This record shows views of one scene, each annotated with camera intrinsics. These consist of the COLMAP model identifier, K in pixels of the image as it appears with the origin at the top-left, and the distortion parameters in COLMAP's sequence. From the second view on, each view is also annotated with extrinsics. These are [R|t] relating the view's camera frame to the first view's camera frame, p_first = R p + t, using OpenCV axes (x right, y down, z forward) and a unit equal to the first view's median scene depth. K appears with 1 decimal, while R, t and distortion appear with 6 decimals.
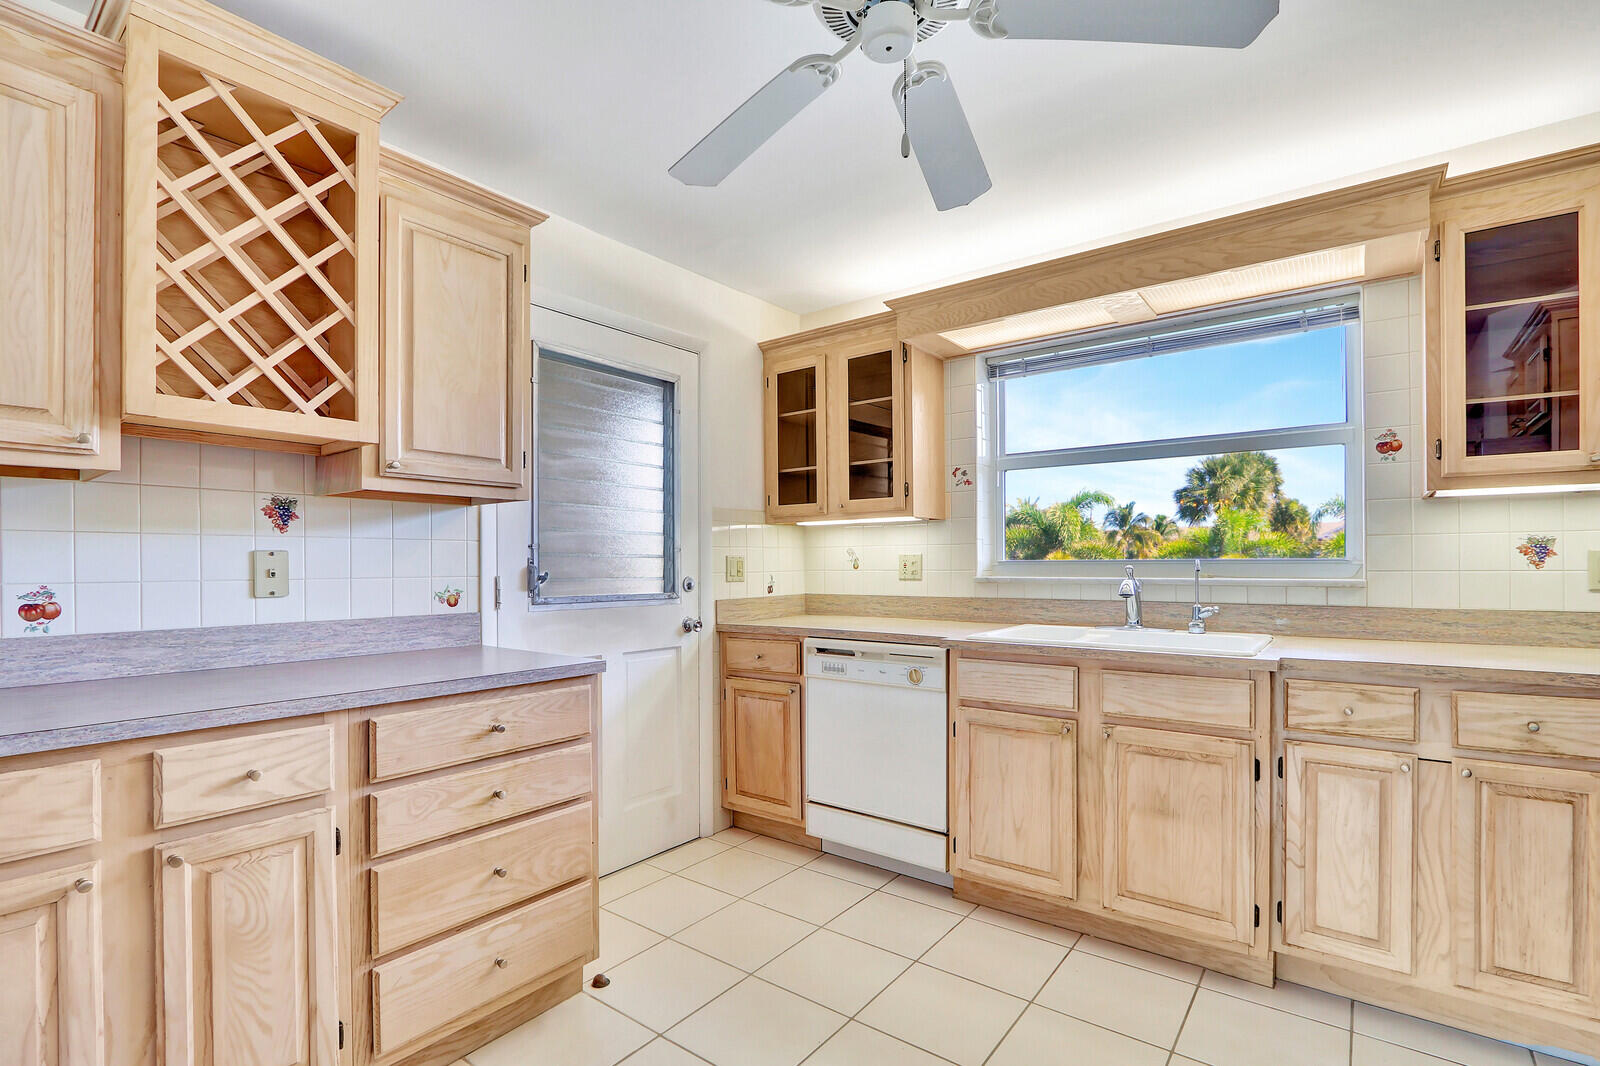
lens RADIAL K [[751.1, 0, 797.2], [0, 751.1, 551.7], [0, 0, 1]] dist [-0.027056, 0.007383]
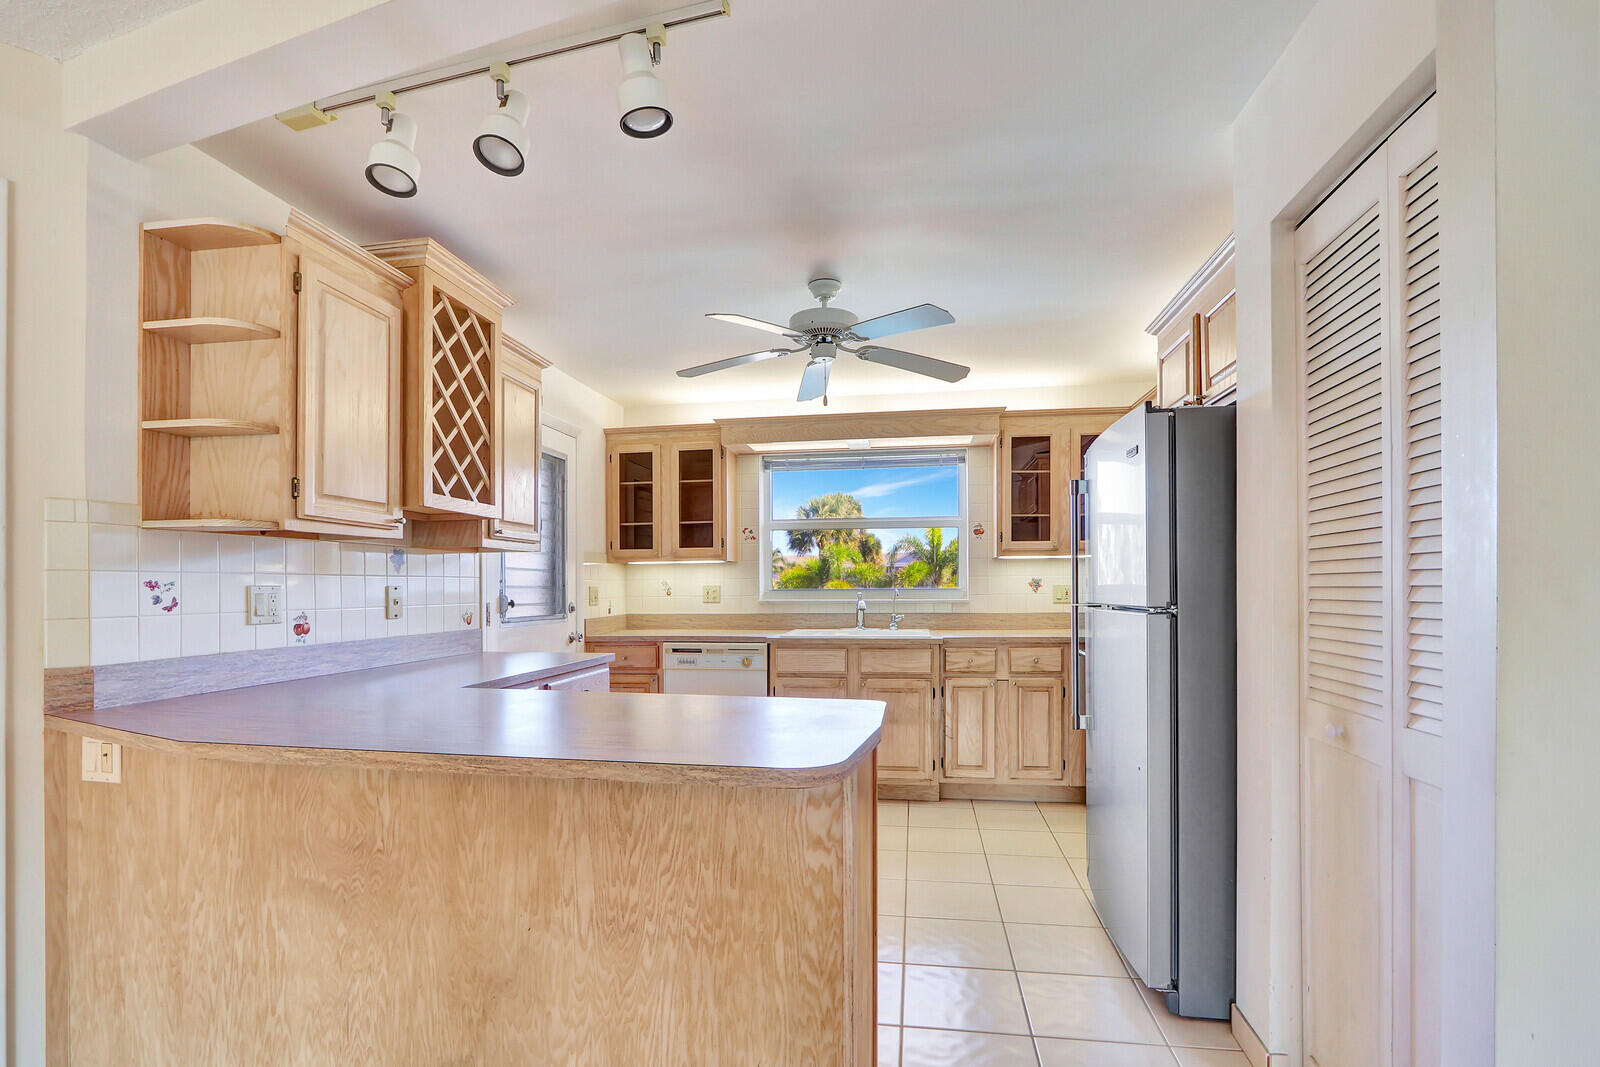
lens RADIAL K [[756.2, 0, 803.1], [0, 756.2, 567.8], [0, 0, 1]] dist [-0.027145, 0.007943]
pose [[0.875638, 0.010081, 0.482862, -0.581184], [-0.004514, 0.999909, -0.012690, -0.018033], [-0.482946, 0.008932, 0.875604, -0.534953]]
